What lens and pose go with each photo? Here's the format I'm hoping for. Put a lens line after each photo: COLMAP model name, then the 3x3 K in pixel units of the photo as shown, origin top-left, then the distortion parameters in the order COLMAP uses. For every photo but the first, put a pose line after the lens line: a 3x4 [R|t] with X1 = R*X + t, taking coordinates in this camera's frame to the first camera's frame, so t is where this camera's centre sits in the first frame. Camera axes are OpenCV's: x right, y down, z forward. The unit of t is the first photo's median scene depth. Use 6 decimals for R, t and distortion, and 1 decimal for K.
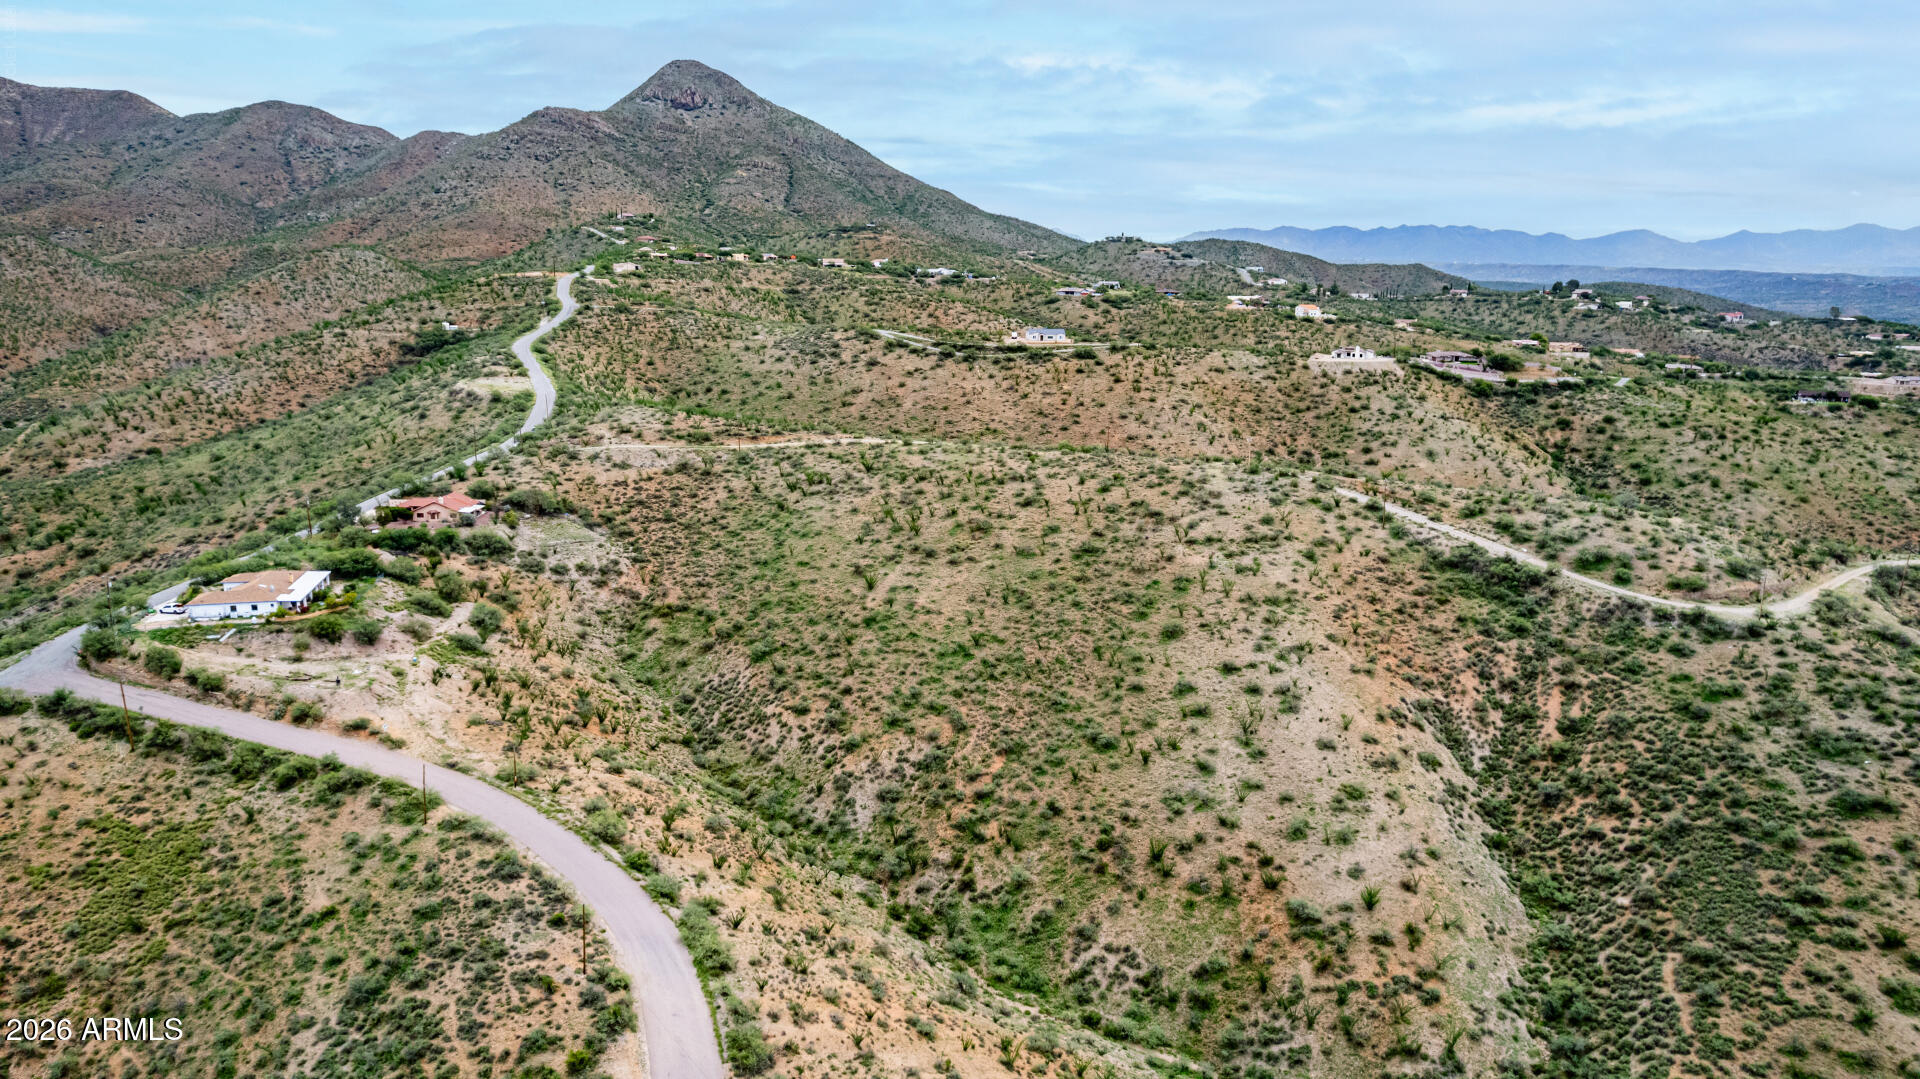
lens RADIAL K [[1231.3, 0, 974.2], [0, 1231.3, 524.6], [0, 0, 1]] dist [-0.076254, 0.066942]
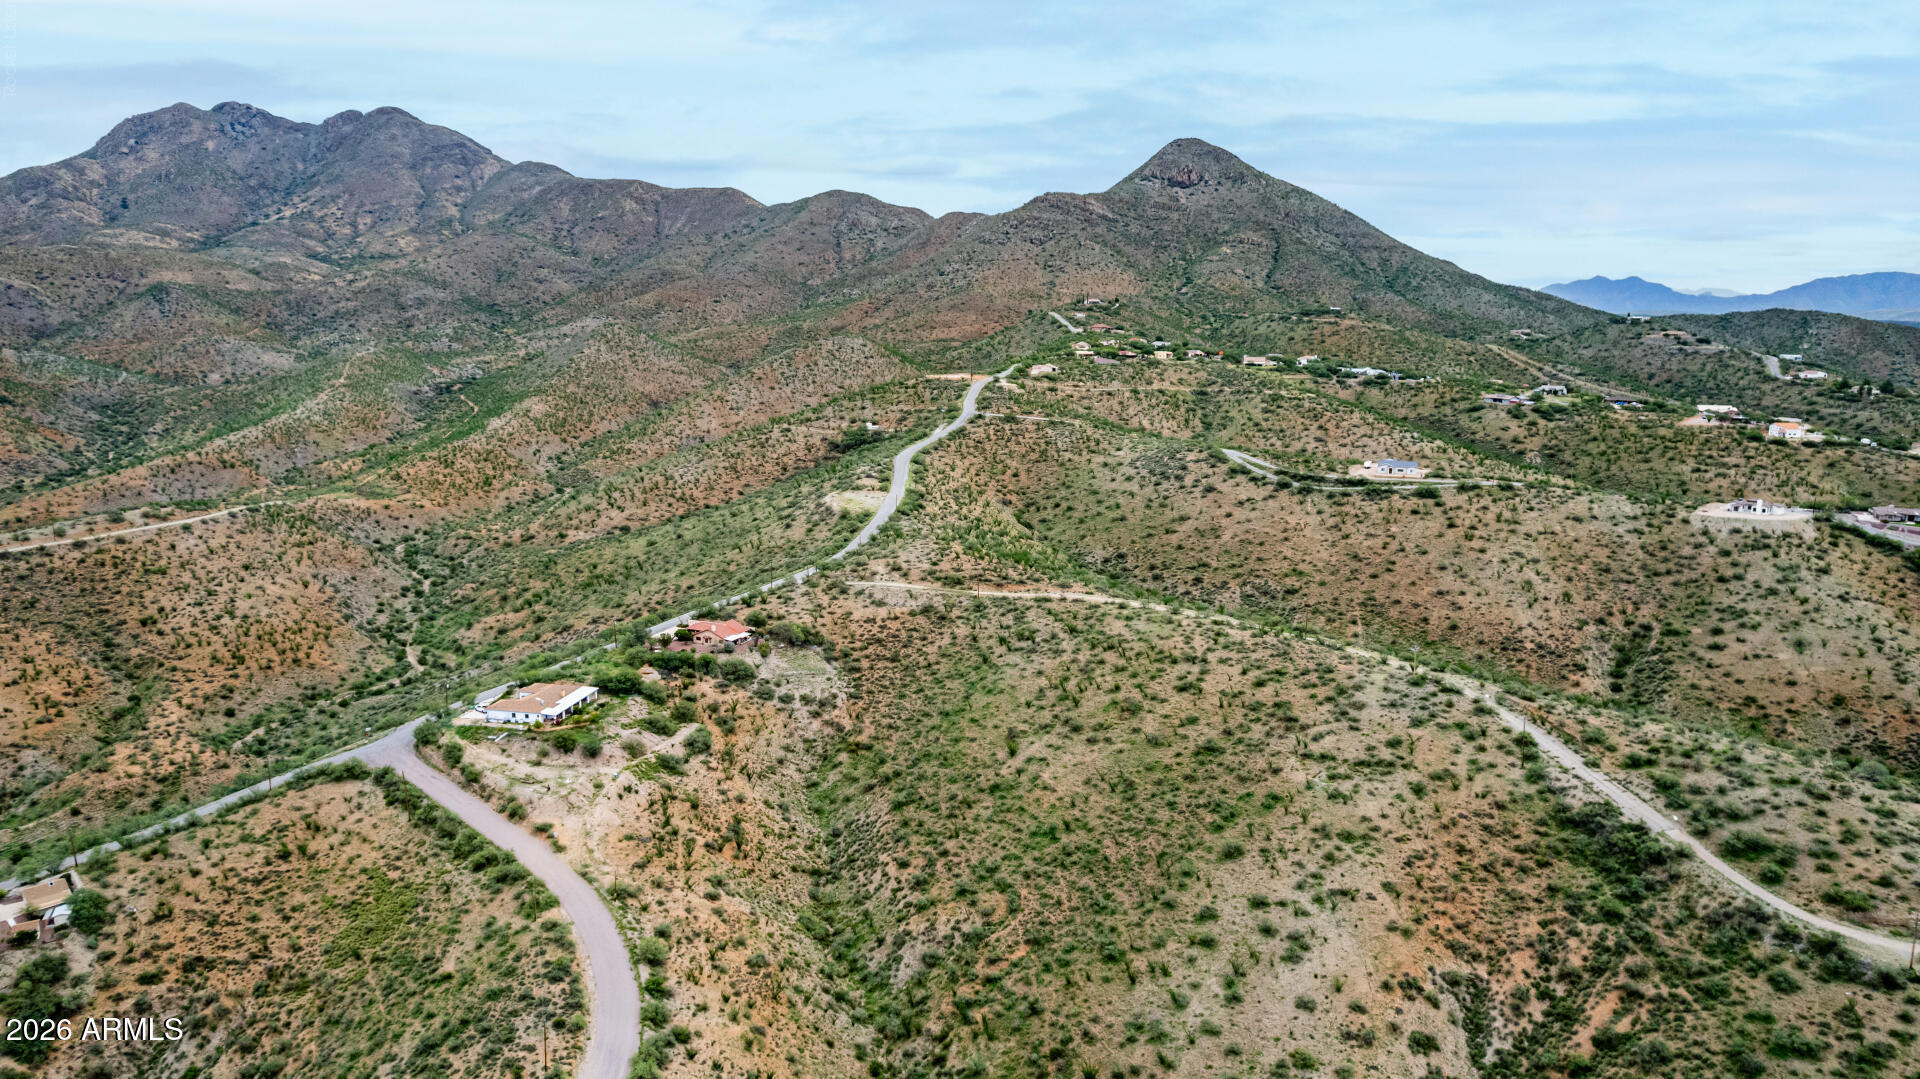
lens RADIAL K [[1231.3, 0, 970.9], [0, 1231.3, 544.4], [0, 0, 1]] dist [-0.076254, 0.066942]
pose [[0.908991, 0.074028, -0.410190, 0.310541], [-0.083472, 0.996497, -0.005136, -0.124012], [0.408373, 0.038908, 0.911986, -0.026722]]
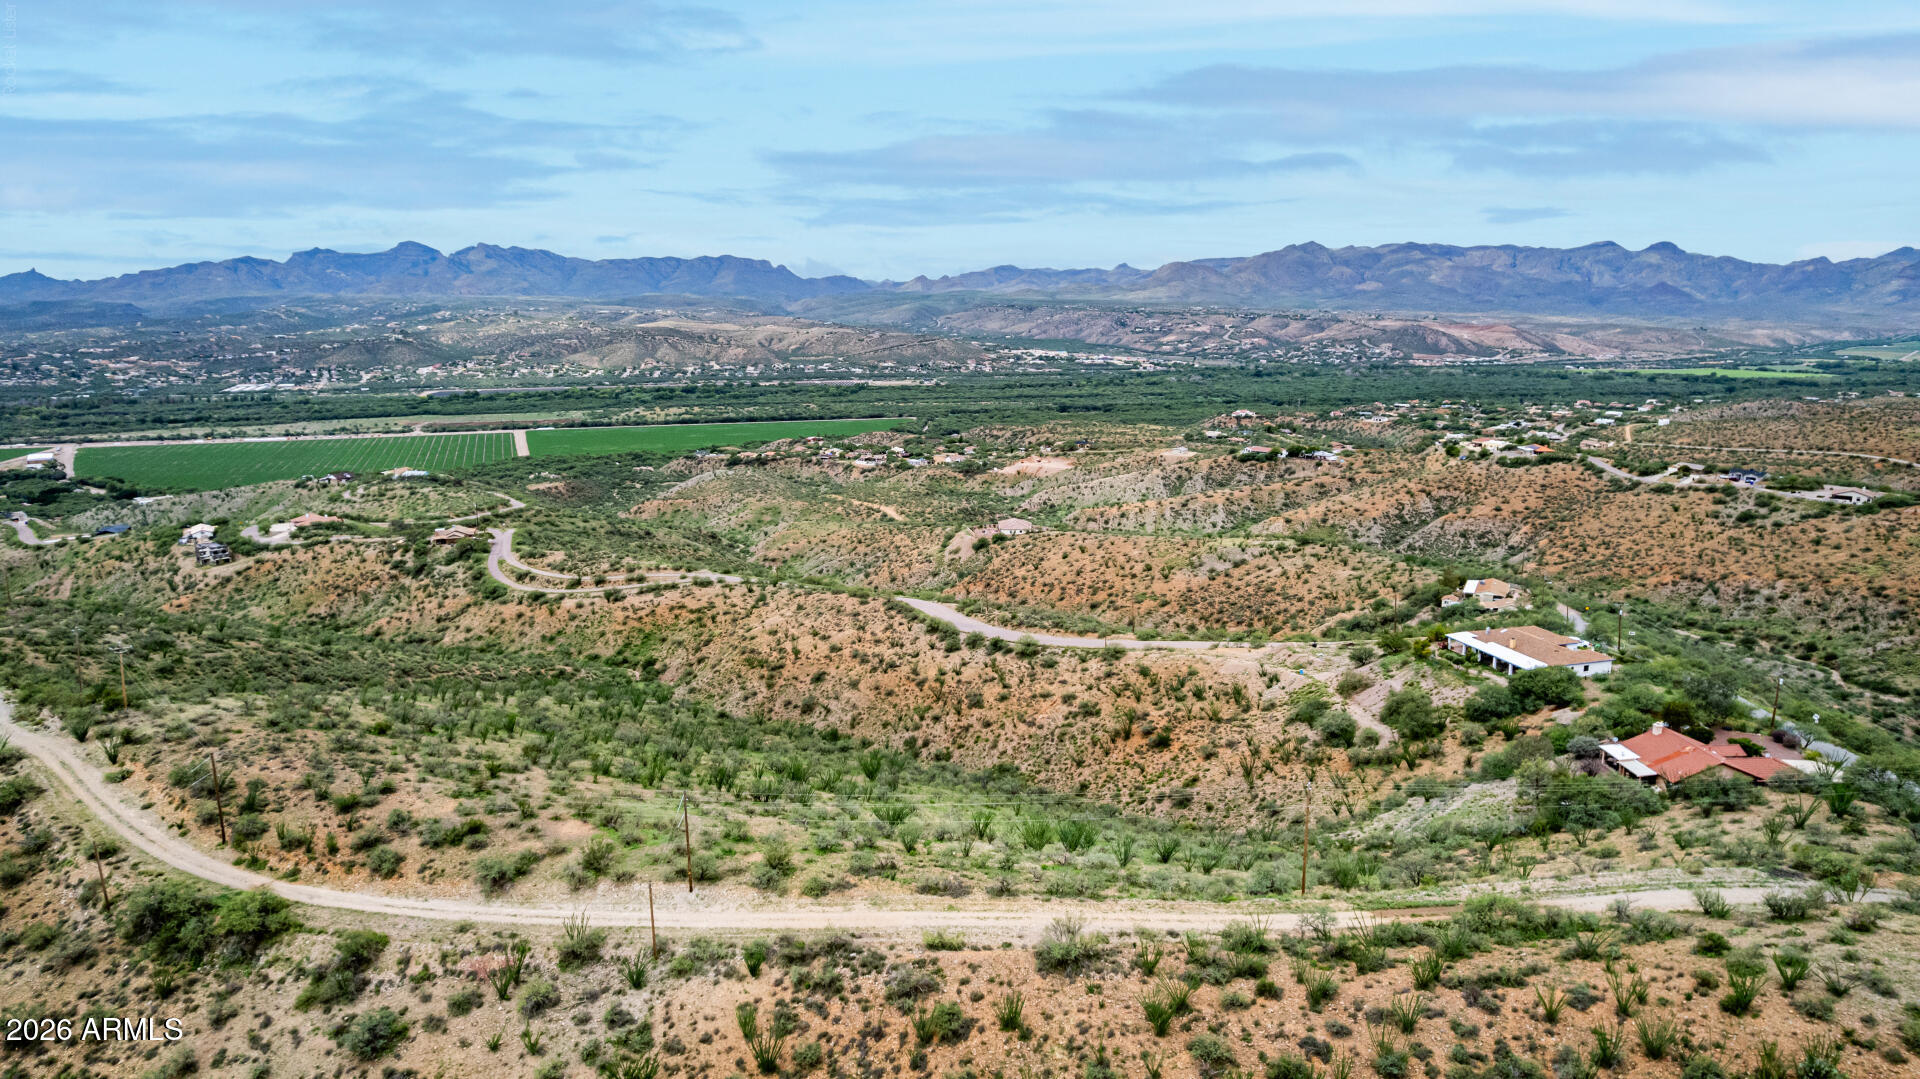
lens RADIAL K [[1231.3, 0, 958.8], [0, 1231.3, 529.8], [0, 0, 1]] dist [-0.076254, 0.066942]
pose [[-0.999763, 0.002436, -0.021633, -0.112234], [-0.006380, 0.917294, 0.398159, -0.332251], [0.020814, 0.398203, -0.917061, 1.514607]]
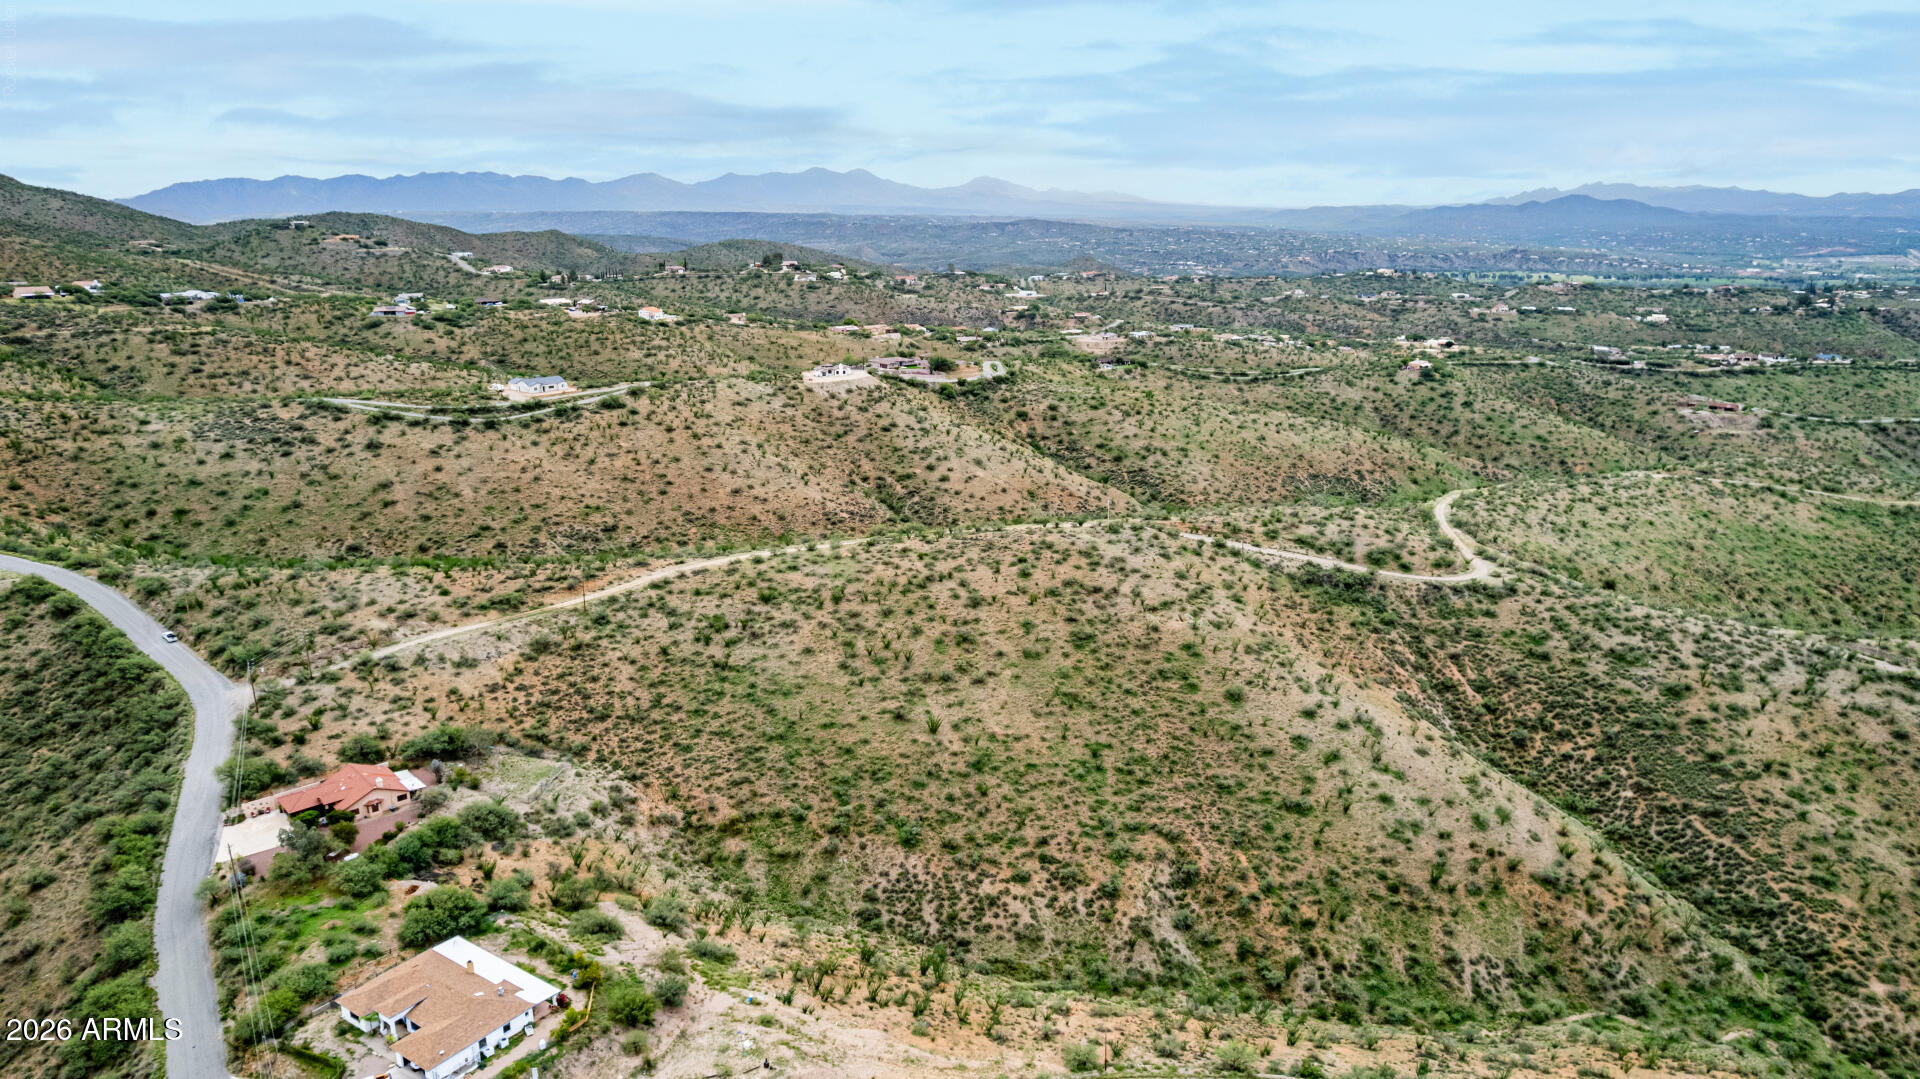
lens RADIAL K [[1231.3, 0, 967.6], [0, 1231.3, 541.3], [0, 0, 1]] dist [-0.076254, 0.066942]
pose [[0.737926, -0.189824, 0.647636, -0.637855], [0.154400, 0.981662, 0.111803, -0.190793], [-0.656982, 0.017493, 0.753703, 0.250829]]
